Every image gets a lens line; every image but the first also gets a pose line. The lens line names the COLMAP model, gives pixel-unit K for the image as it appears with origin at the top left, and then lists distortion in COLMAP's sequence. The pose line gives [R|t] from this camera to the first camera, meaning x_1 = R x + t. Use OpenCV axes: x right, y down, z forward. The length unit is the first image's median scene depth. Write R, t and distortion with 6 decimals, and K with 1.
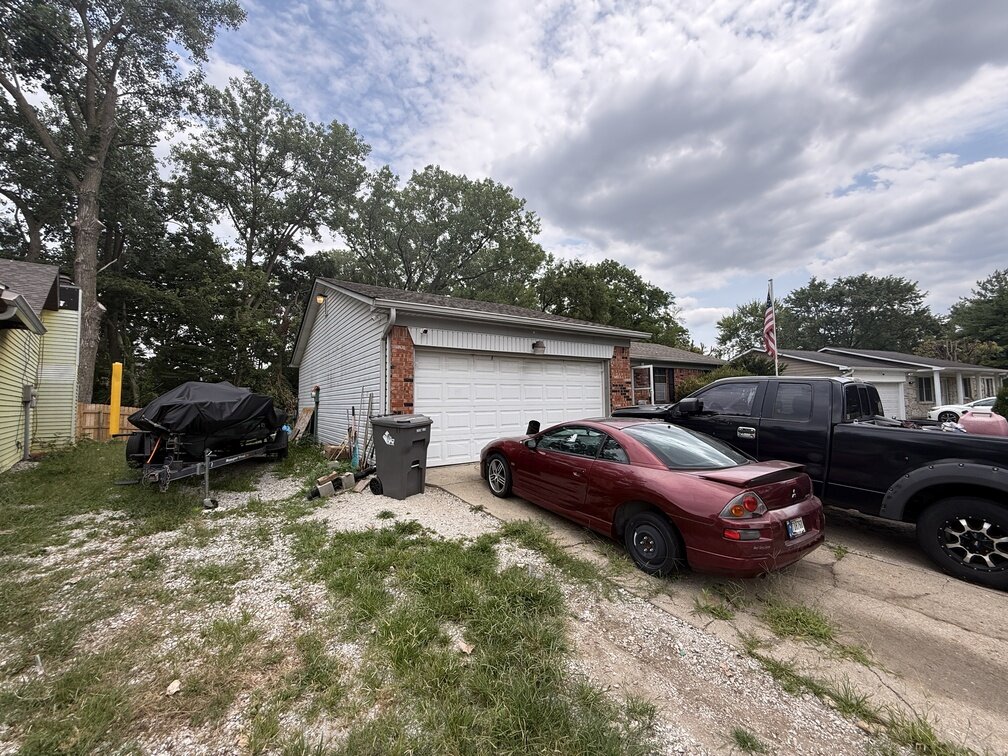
lens RADIAL K [[404.0, 0, 503.1], [0, 404.0, 376.2], [0, 0, 1]] dist [0.001506, -0.000026]
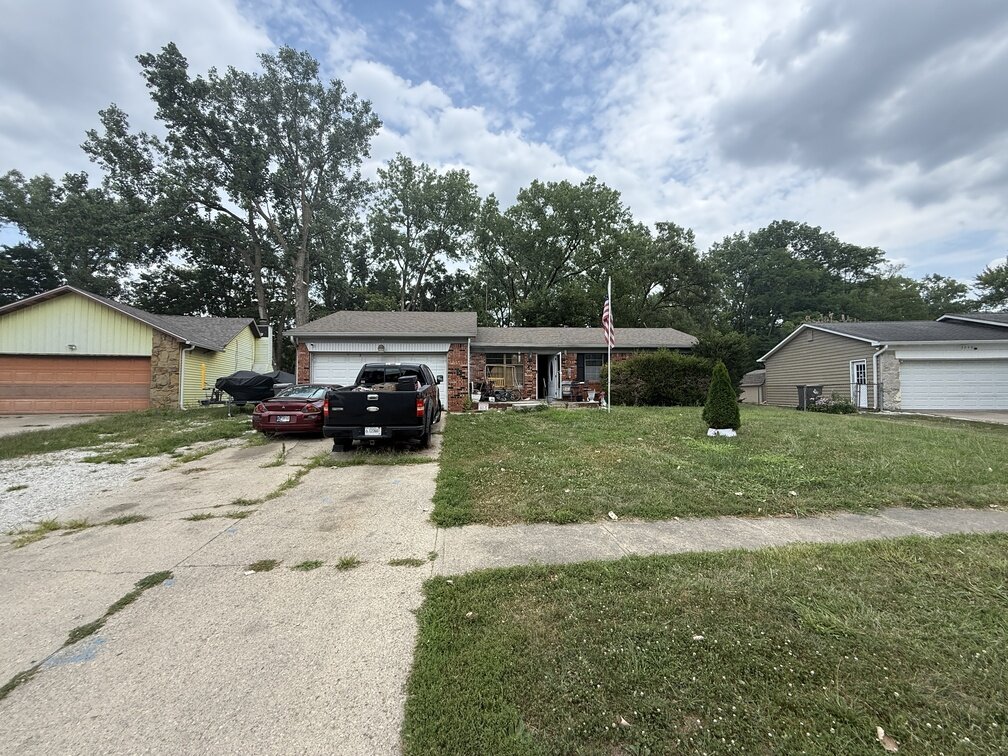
lens RADIAL K [[404.0, 0, 503.5], [0, 404.0, 383.0], [0, 0, 1]] dist [0.001506, -0.000026]
pose [[0.861886, 0.000758, -0.507102, 0.429585], [0.022721, 0.998937, 0.040110, 0.006545], [0.506594, -0.046092, 0.860952, -0.073353]]
